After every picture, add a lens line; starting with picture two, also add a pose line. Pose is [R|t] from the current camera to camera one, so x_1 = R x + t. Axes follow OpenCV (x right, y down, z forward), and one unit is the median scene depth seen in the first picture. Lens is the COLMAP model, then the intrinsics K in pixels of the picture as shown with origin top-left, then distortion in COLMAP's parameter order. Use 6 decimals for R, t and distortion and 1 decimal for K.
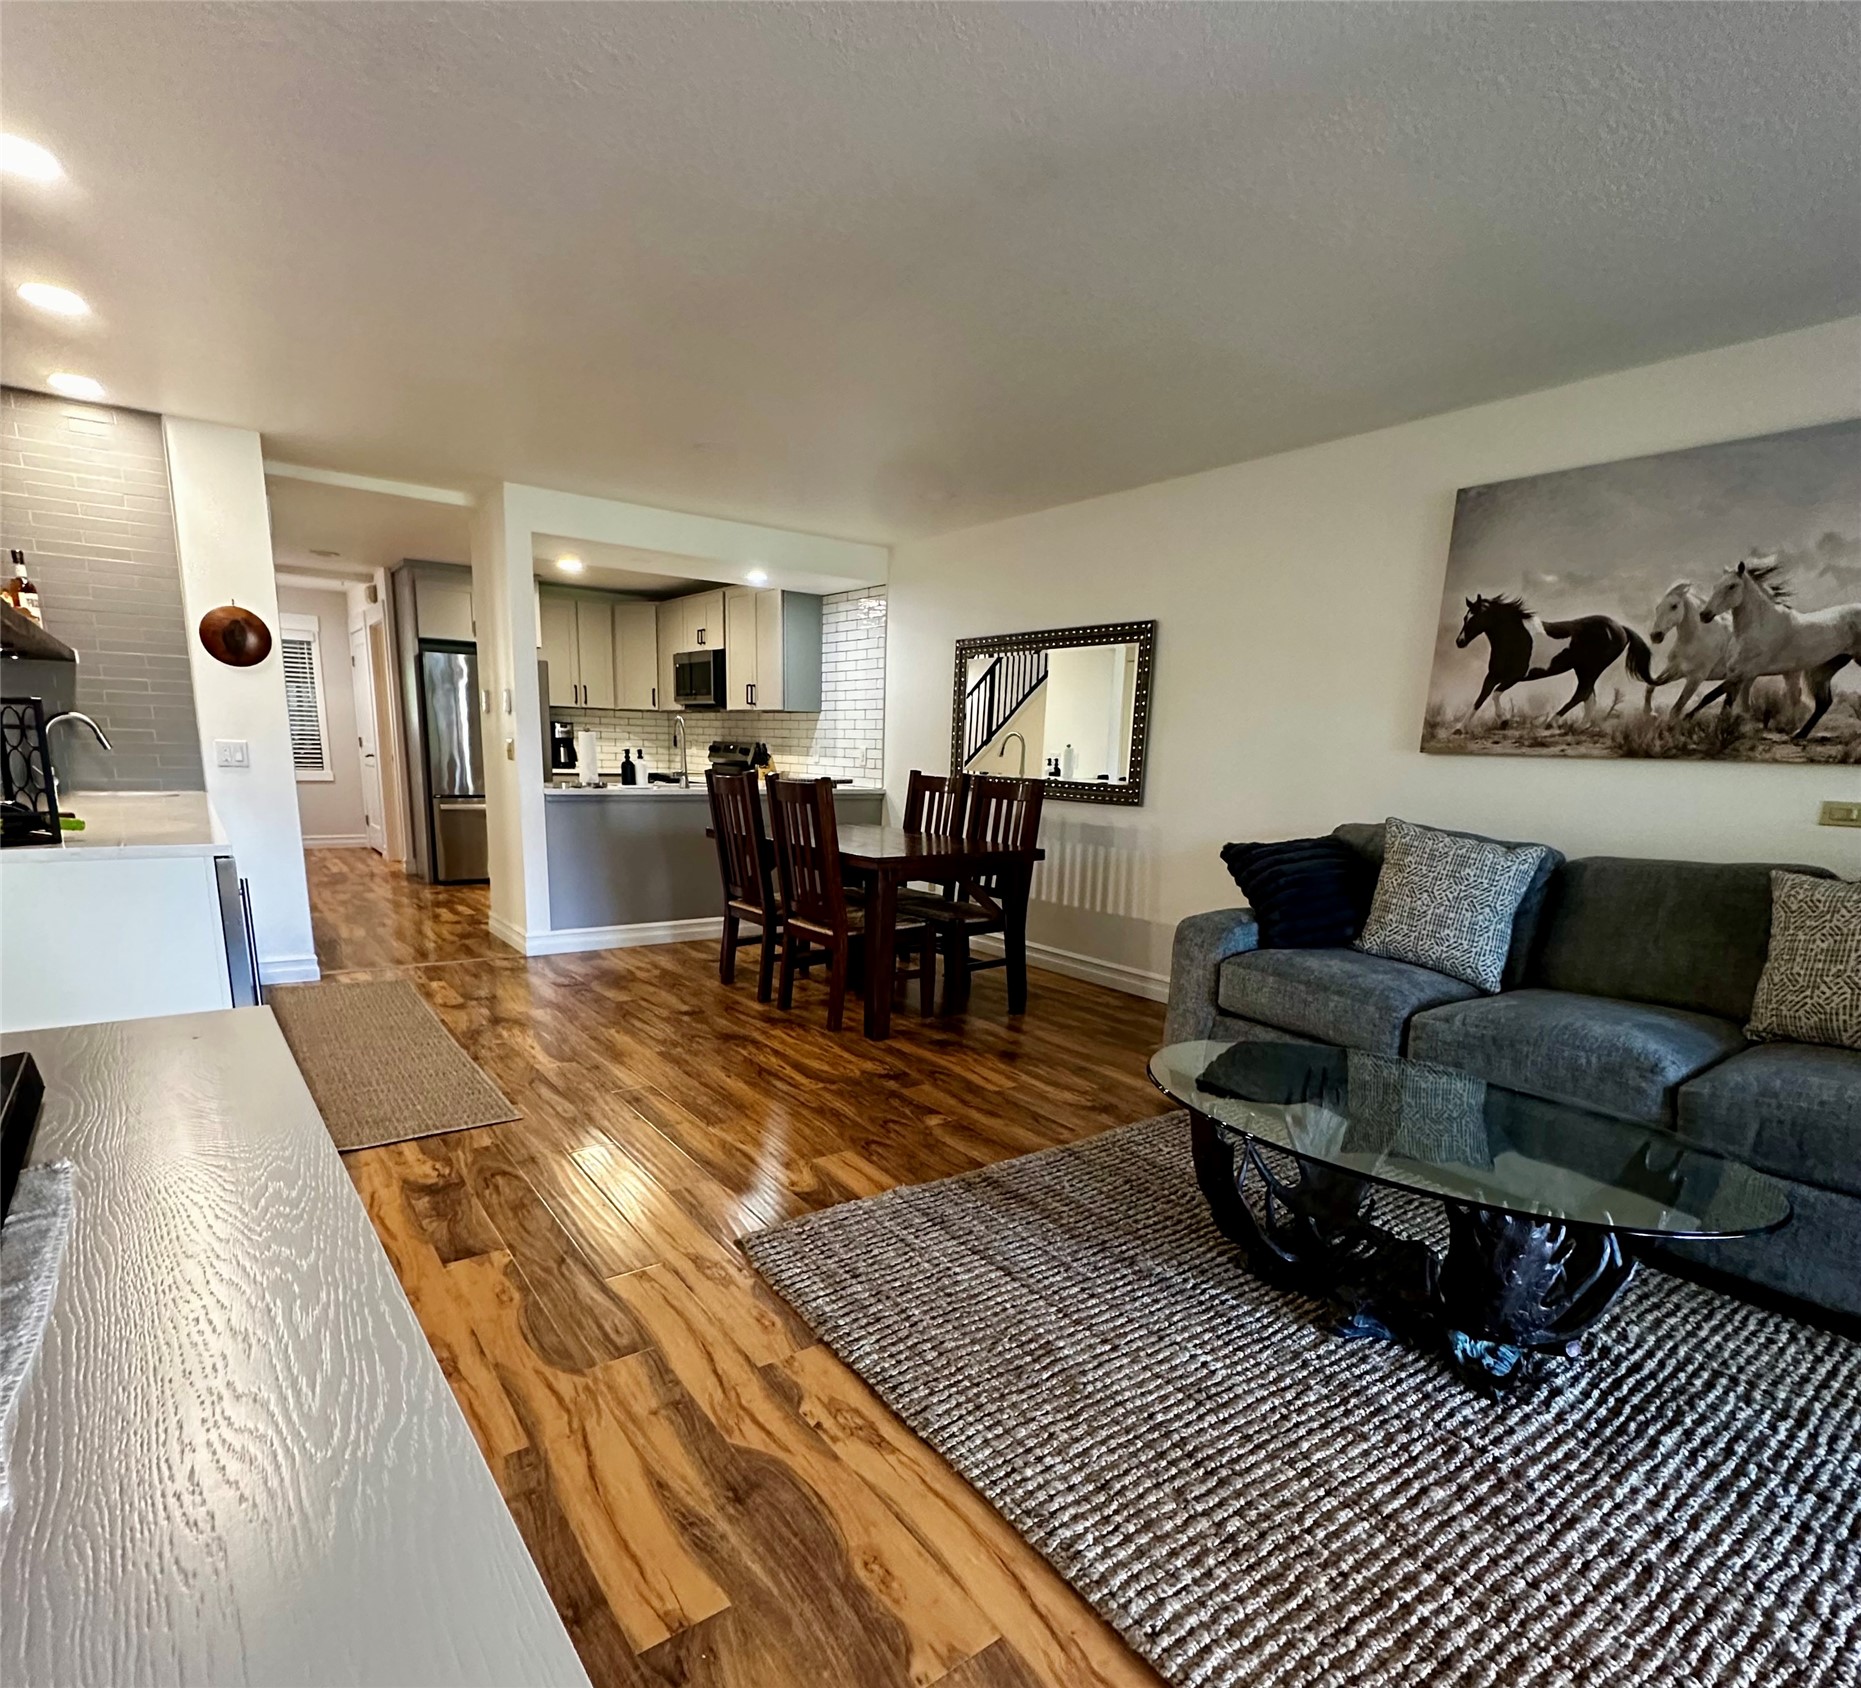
lens RADIAL K [[1005.8, 0, 936.1], [0, 1005.8, 965.5], [0, 0, 1]] dist [-0.000054, -0.000687]
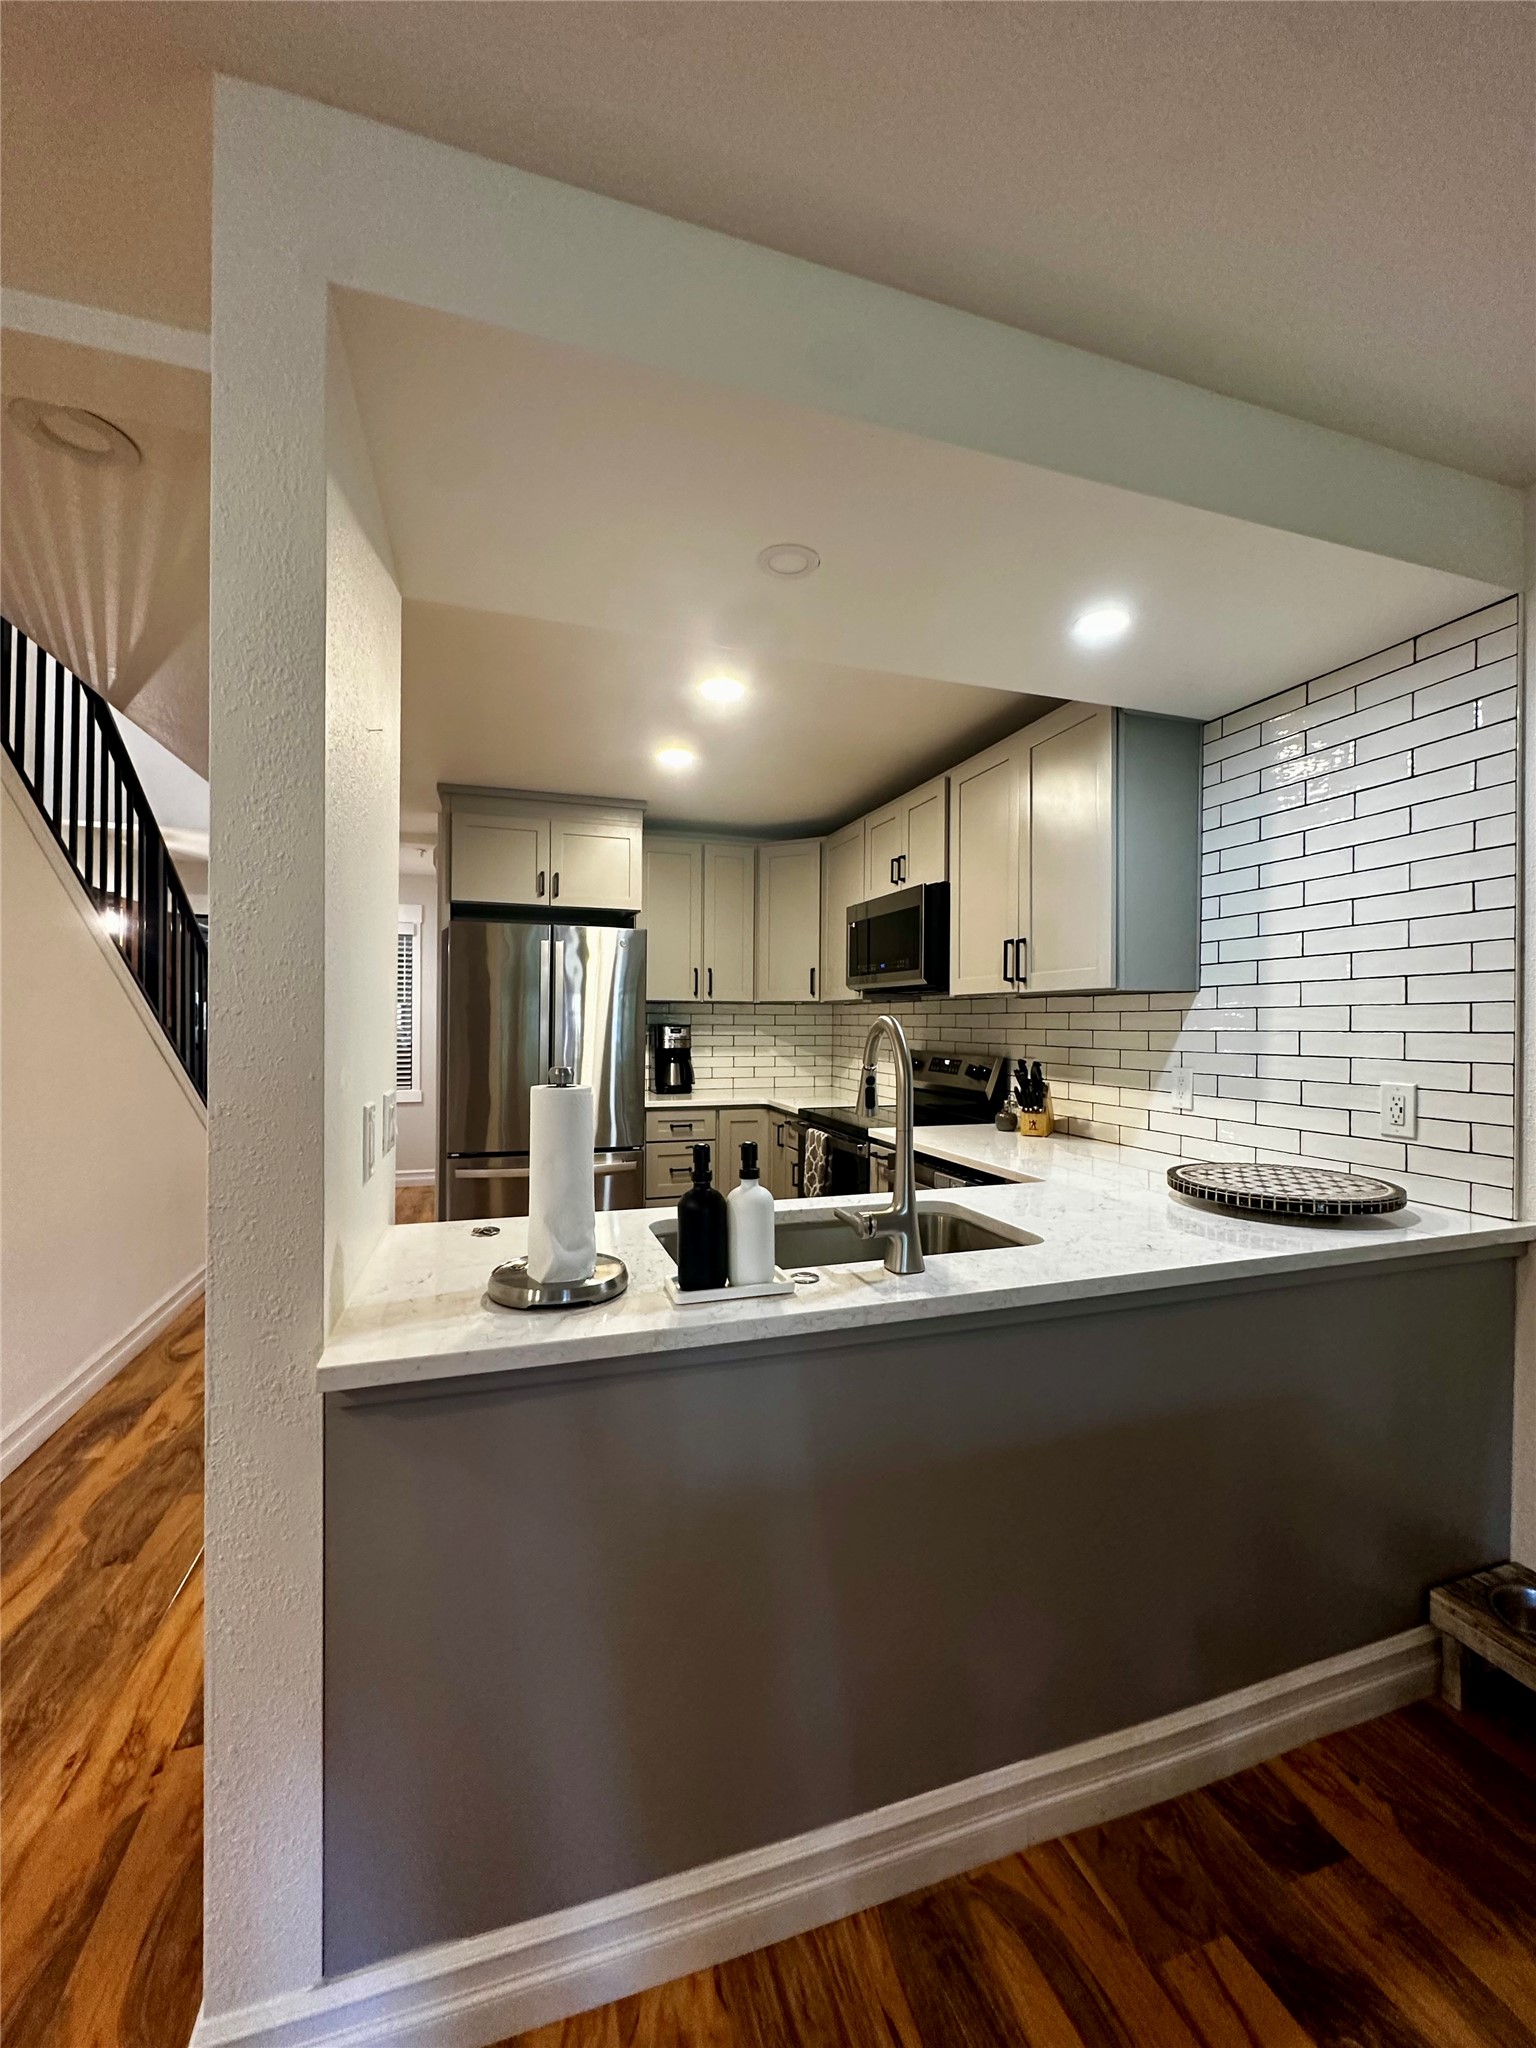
lens RADIAL K [[813.8, 0, 768.0], [0, 813.8, 1024.0], [0, 0, 1]] dist [-0.001983, -0.000029]
pose [[0.947406, -0.026942, -0.318897, -0.176253], [-0.042831, 0.976812, -0.209770, -0.160771], [0.317154, 0.212396, 0.924284, 0.636877]]
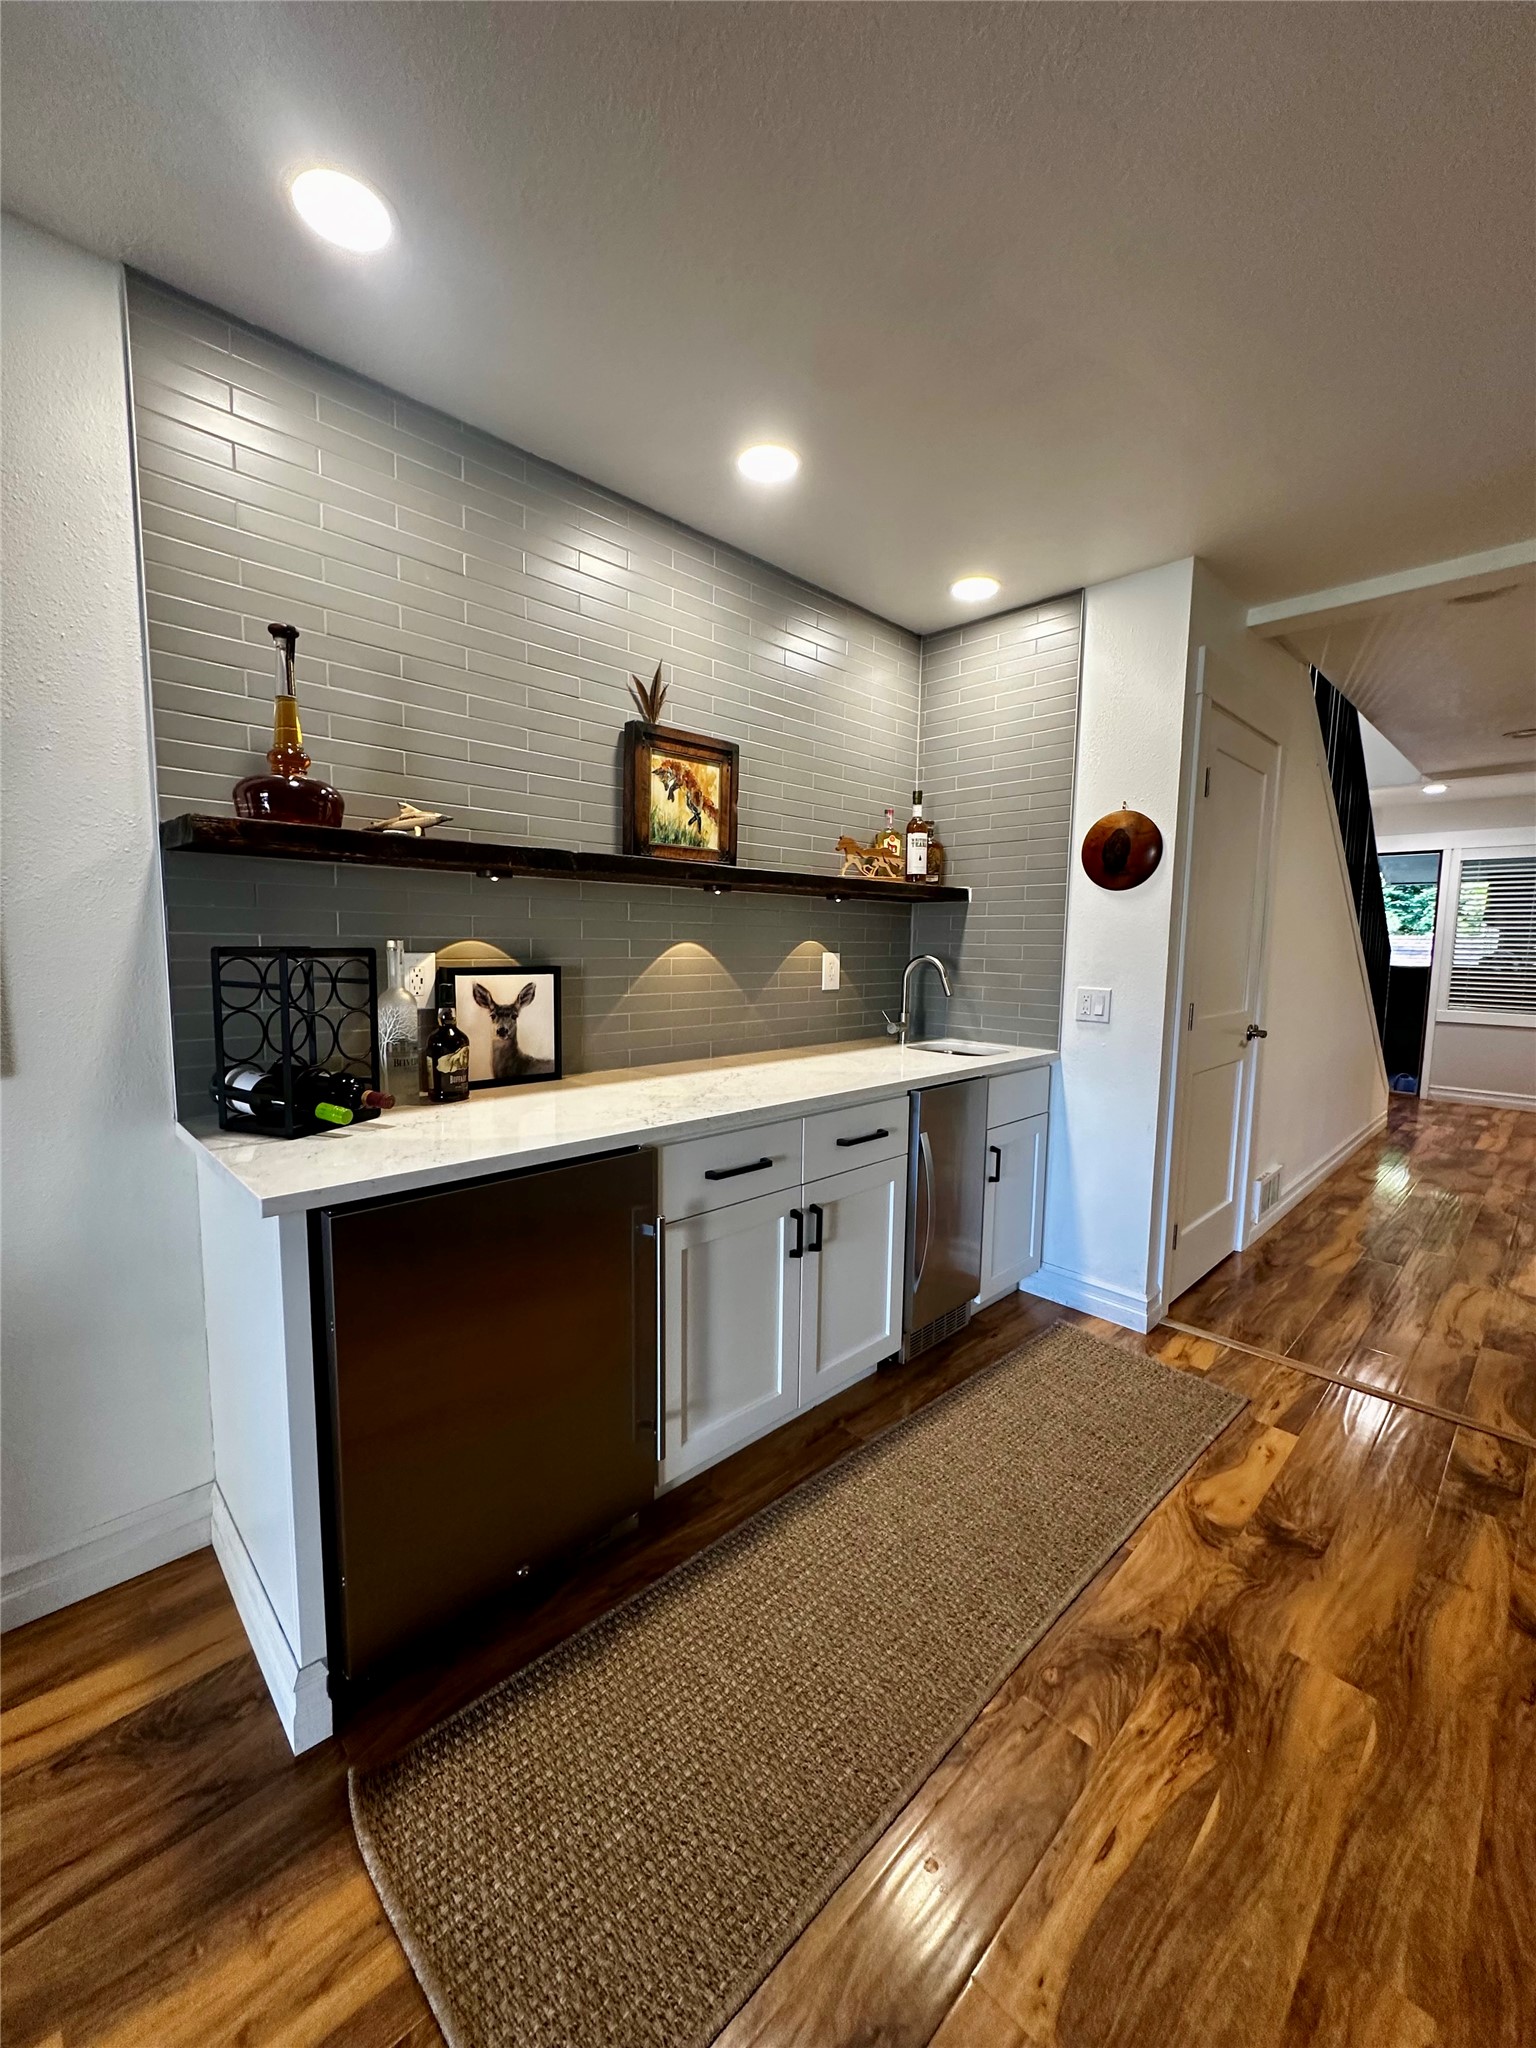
lens RADIAL K [[813.8, 0, 768.0], [0, 813.8, 1024.0], [0, 0, 1]] dist [-0.001983, -0.000029]
pose [[0.137501, 0.072138, -0.987871, -0.082734], [-0.220168, 0.974620, 0.040525, -0.105330], [0.965722, 0.211926, 0.149894, 0.424755]]
